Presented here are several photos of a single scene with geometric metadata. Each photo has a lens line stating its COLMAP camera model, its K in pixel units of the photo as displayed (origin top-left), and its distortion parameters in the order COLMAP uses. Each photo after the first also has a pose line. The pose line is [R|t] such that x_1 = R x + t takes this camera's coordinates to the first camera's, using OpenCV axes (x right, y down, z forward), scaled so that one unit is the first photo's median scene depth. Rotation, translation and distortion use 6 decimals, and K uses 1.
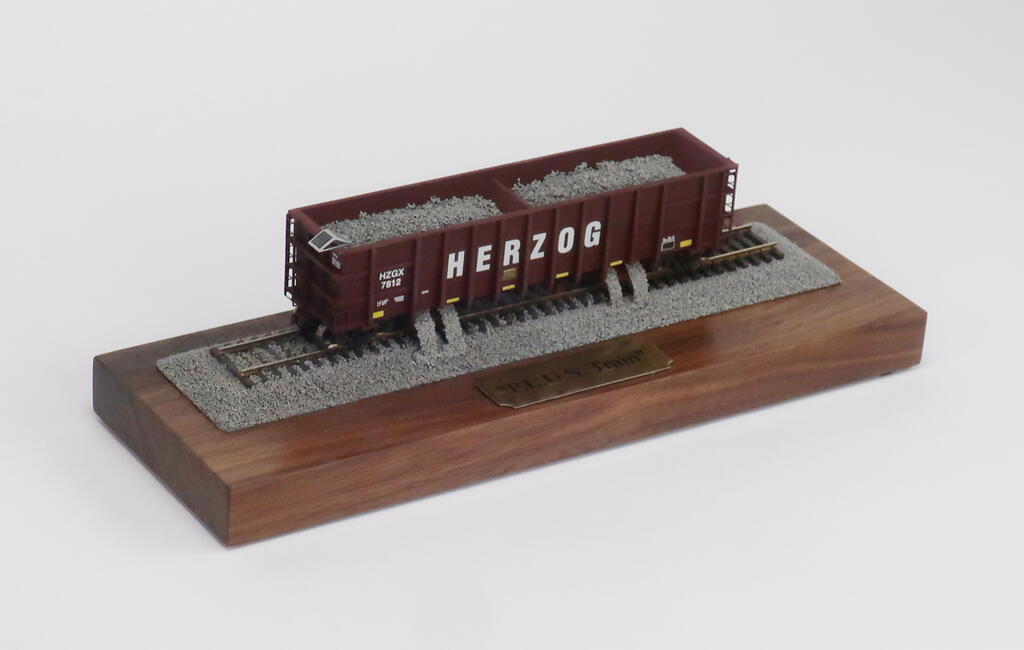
lens RADIAL K [[3604.3, 0, 512.0], [0, 3604.3, 325.0], [0, 0, 1]] dist [0.013661, 0.143012]
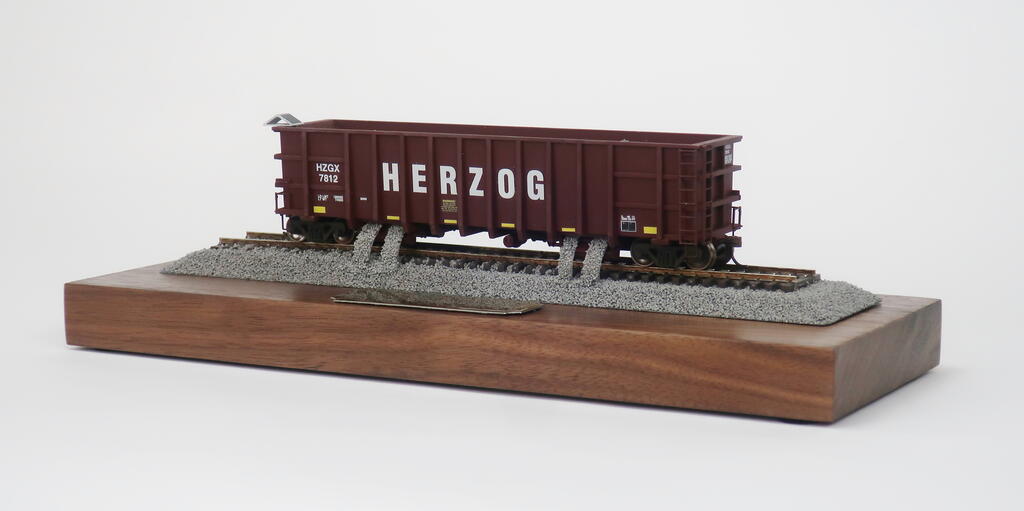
lens RADIAL K [[2155.7, 0, 512.0], [0, 2155.7, 255.5], [0, 0, 1]] dist [0.022548, -0.073275]
pose [[0.487139, 0.062979, -0.871051, 0.518277], [-0.372024, 0.917339, -0.141730, 0.074814], [0.790123, 0.393094, 0.470301, 0.748287]]
